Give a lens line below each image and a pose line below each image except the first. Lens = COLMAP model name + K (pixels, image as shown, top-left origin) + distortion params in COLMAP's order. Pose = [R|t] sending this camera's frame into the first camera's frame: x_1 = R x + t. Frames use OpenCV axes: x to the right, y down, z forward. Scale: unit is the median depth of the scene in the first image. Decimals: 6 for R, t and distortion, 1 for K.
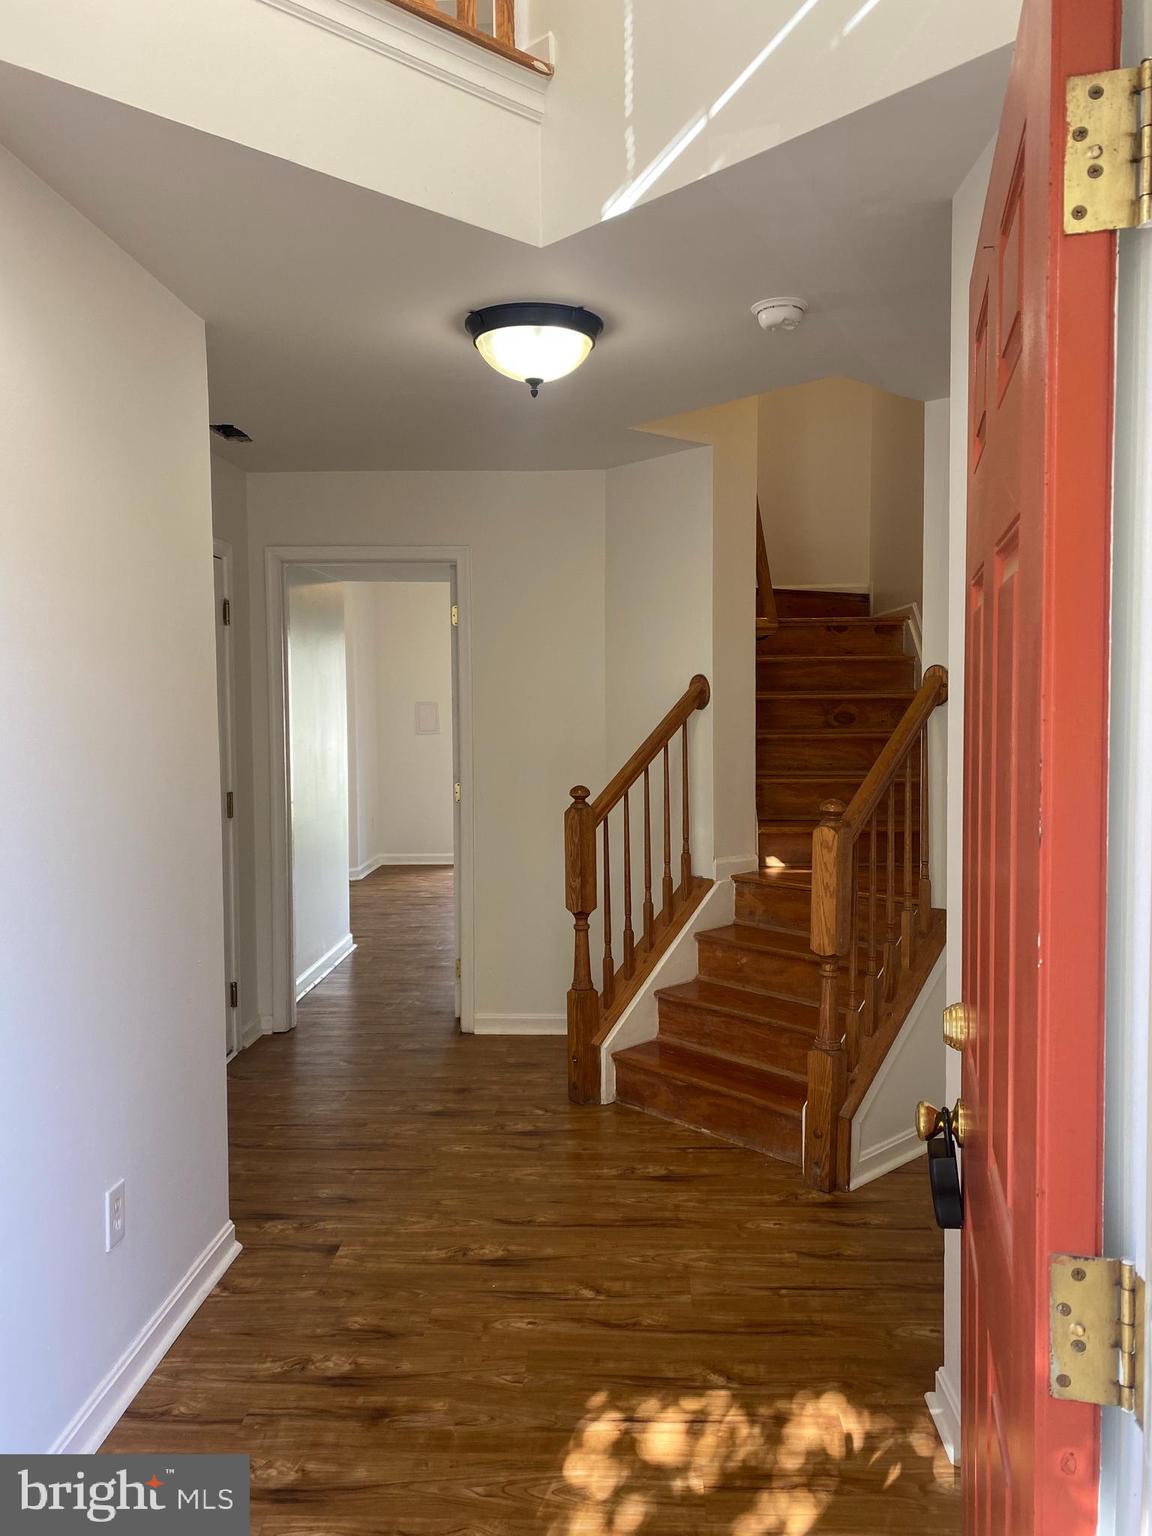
lens RADIAL K [[1165.3, 0, 563.4], [0, 1165.3, 766.7], [0, 0, 1]] dist [0.029255, -0.049689]
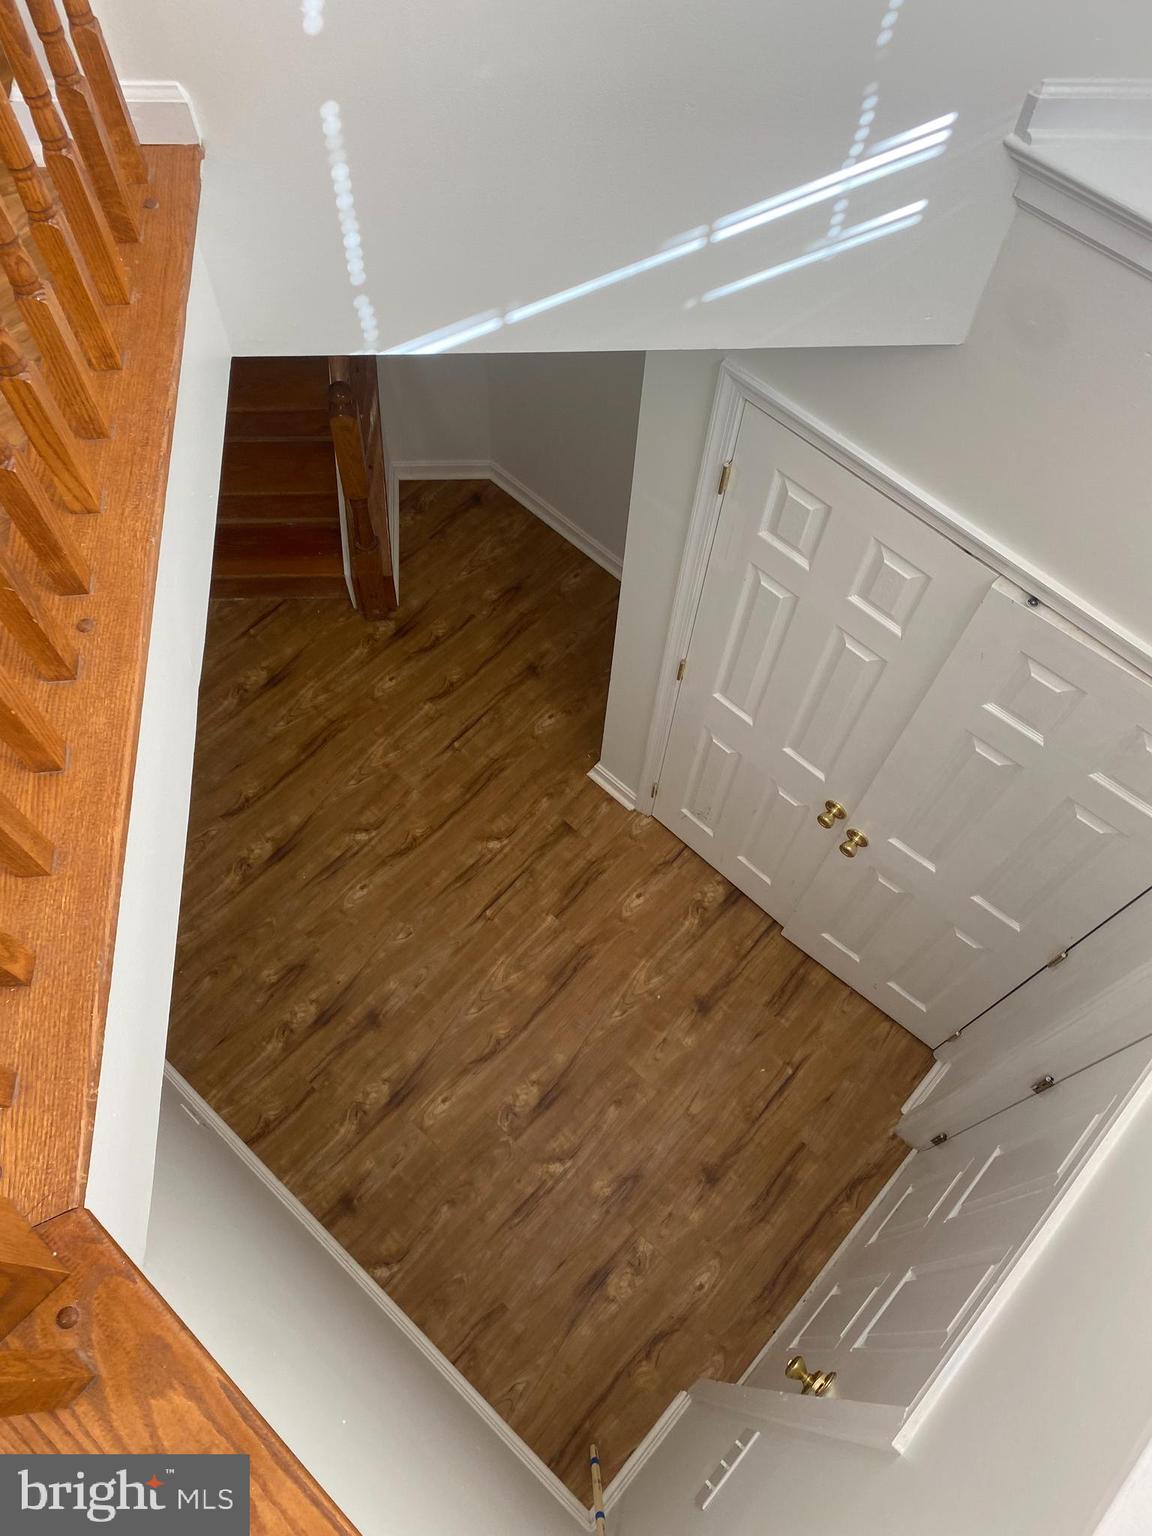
lens RADIAL K [[1165.3, 0, 579.0], [0, 1165.3, 757.8], [0, 0, 1]] dist [0.029255, -0.049689]
pose [[0.625113, -0.692865, 0.359406, -0.270676], [0.014723, 0.470846, 0.882093, -0.887487], [-0.780395, -0.546116, 0.304533, 0.431898]]
